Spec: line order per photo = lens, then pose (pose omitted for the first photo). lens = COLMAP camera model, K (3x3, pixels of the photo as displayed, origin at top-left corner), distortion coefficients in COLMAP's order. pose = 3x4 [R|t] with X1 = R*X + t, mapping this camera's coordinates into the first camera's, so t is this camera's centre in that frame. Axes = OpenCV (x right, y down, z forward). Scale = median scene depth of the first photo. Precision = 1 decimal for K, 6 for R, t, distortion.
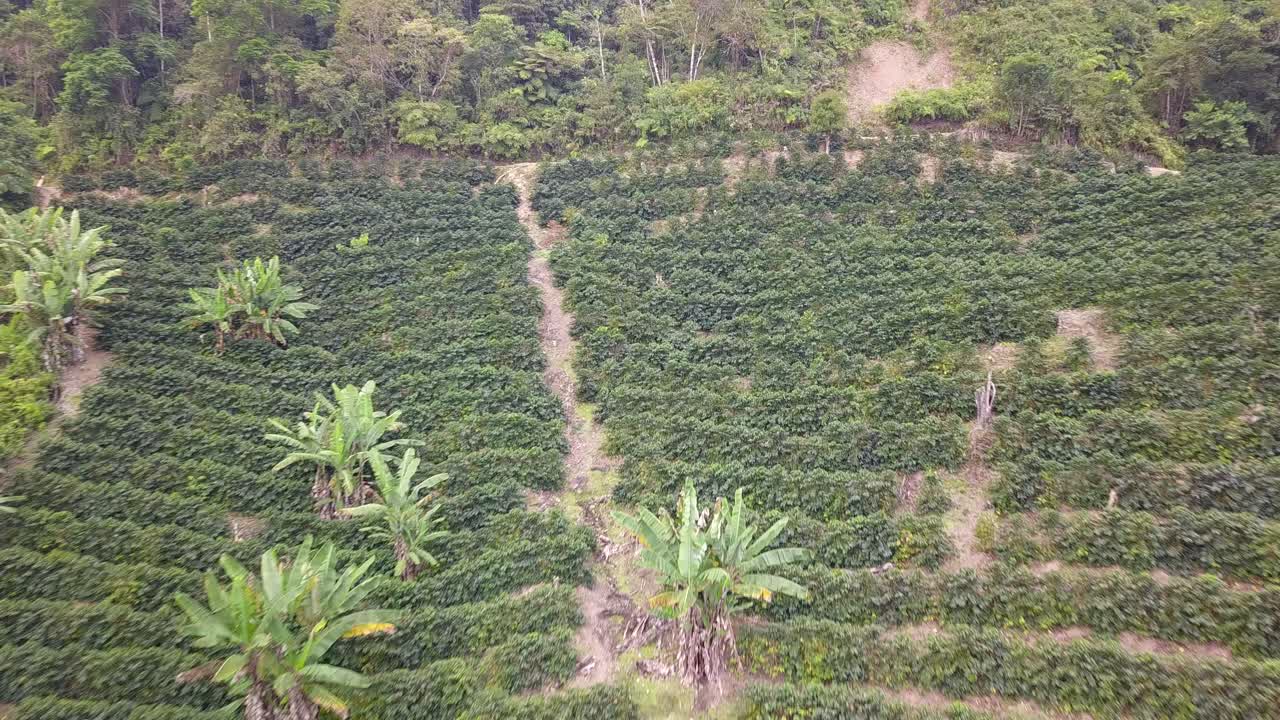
lens RADIAL K [[1021.1, 0, 645.5], [0, 1021.1, 371.8], [0, 0, 1]] dist [0.026633, -0.012114]
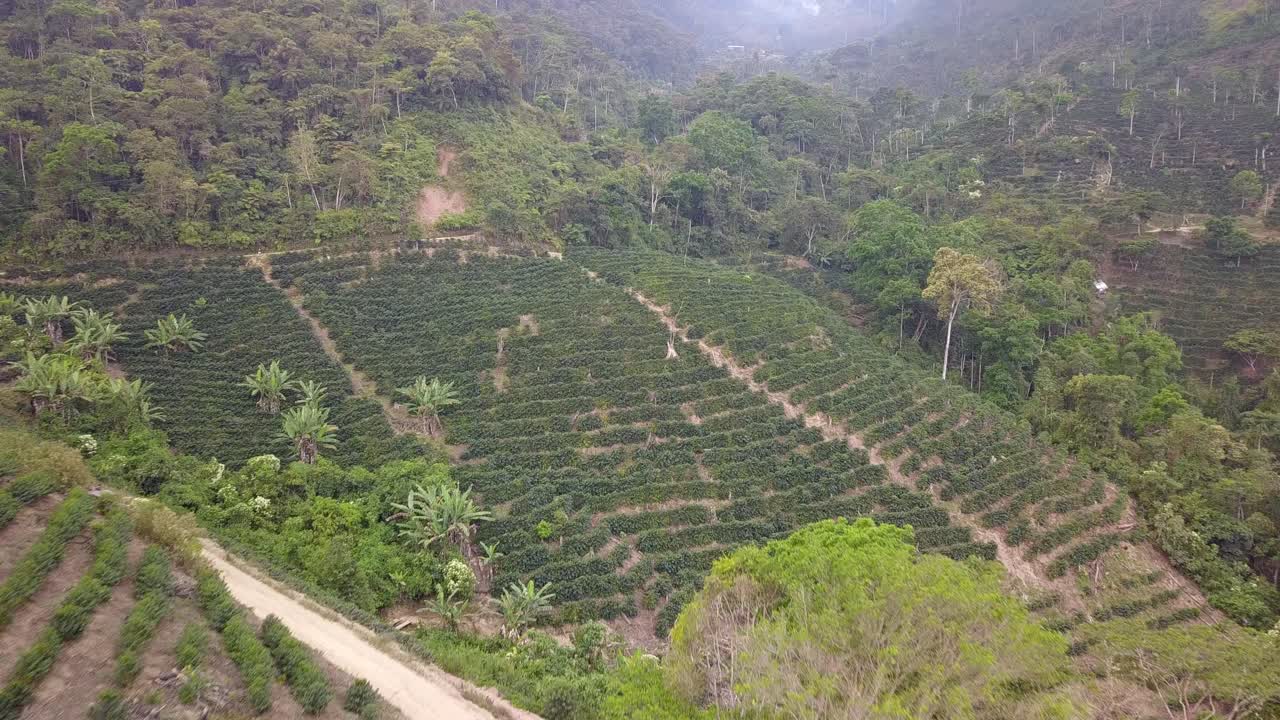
lens RADIAL K [[1021.1, 0, 643.1], [0, 1021.1, 360.3], [0, 0, 1]] dist [0.026633, -0.012114]
pose [[0.877464, -0.086885, 0.471708, -0.462466], [0.089564, 0.995839, 0.016821, 0.034244], [-0.471207, 0.027488, 0.881594, -1.186727]]
